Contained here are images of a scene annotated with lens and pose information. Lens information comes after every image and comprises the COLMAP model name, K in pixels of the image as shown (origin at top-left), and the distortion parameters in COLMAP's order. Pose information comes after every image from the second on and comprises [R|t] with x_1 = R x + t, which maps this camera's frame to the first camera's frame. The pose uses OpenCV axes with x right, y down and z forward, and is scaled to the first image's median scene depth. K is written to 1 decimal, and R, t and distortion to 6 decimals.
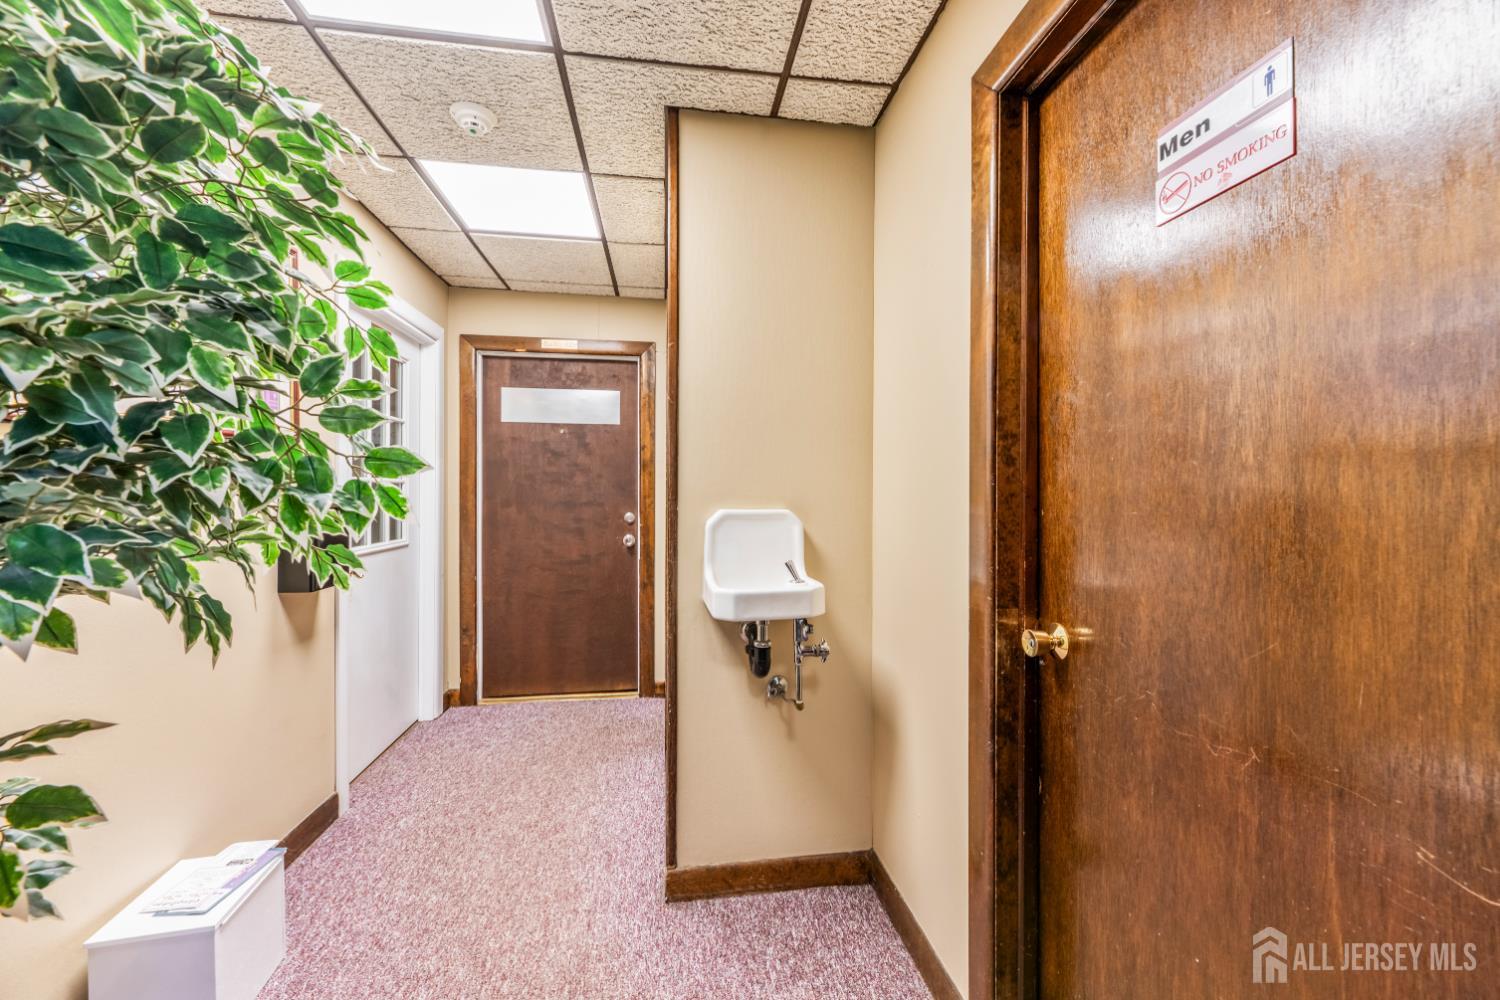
lens RADIAL K [[613.9, 0, 752.9], [0, 613.9, 496.0], [0, 0, 1]] dist [0.003246, 0.000082]
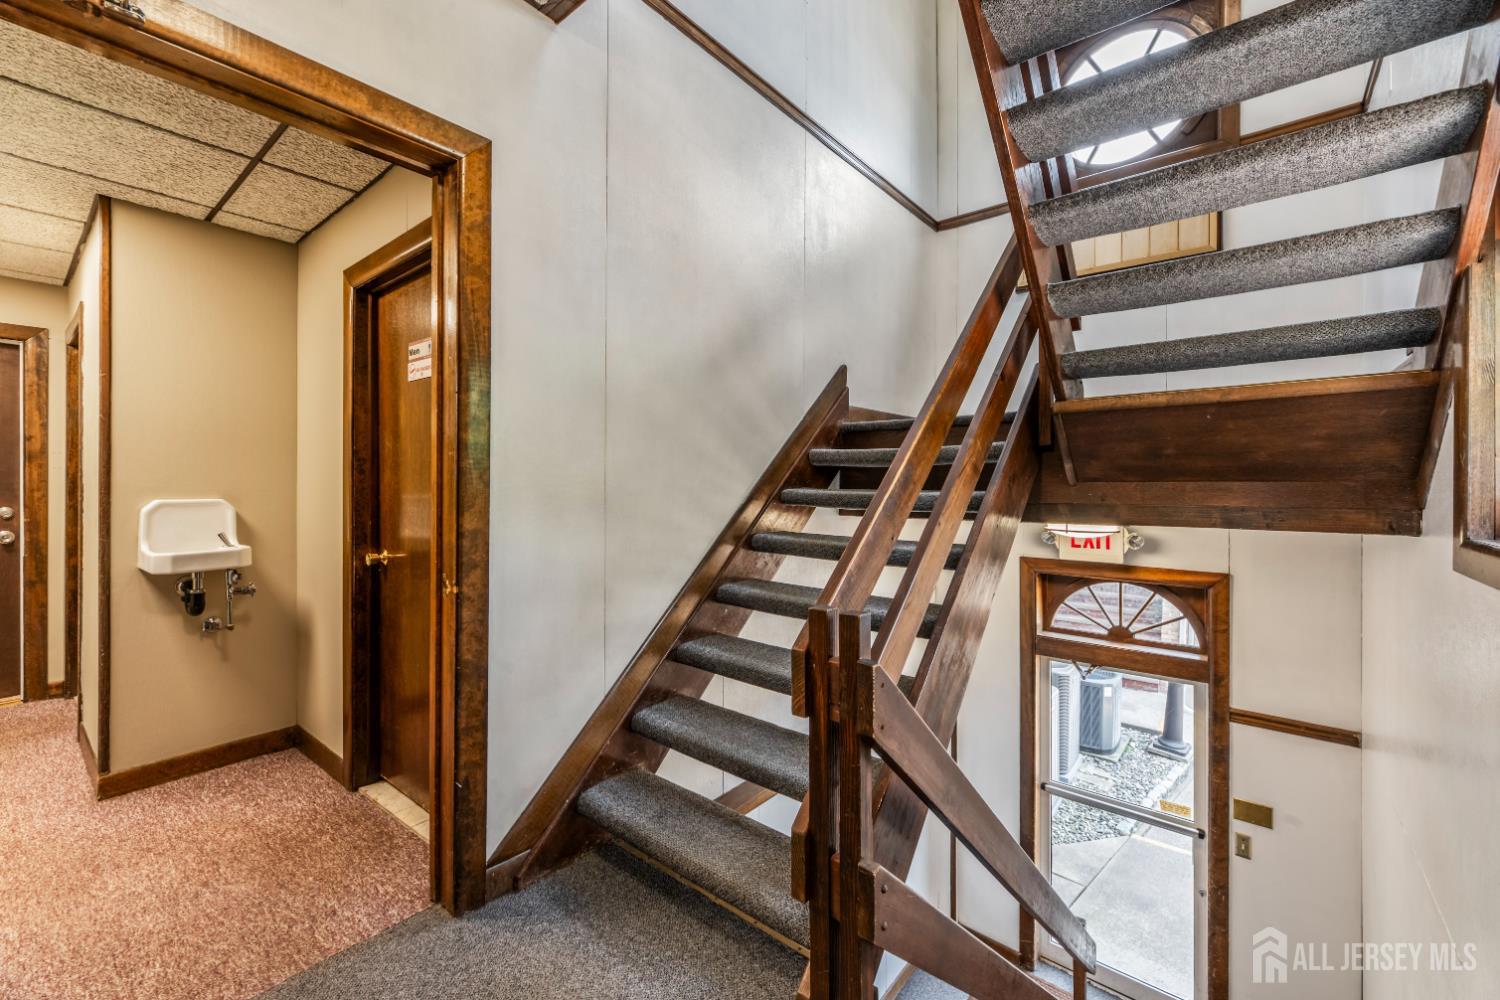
lens RADIAL K [[613.9, 0, 751.3], [0, 613.9, 486.2], [0, 0, 1]] dist [0.003246, 0.000082]
pose [[0.736759, -0.002110, 0.676152, -0.003366], [0.001933, 0.999998, 0.001014, -0.006857], [-0.676152, 0.000560, 0.736762, -0.925974]]
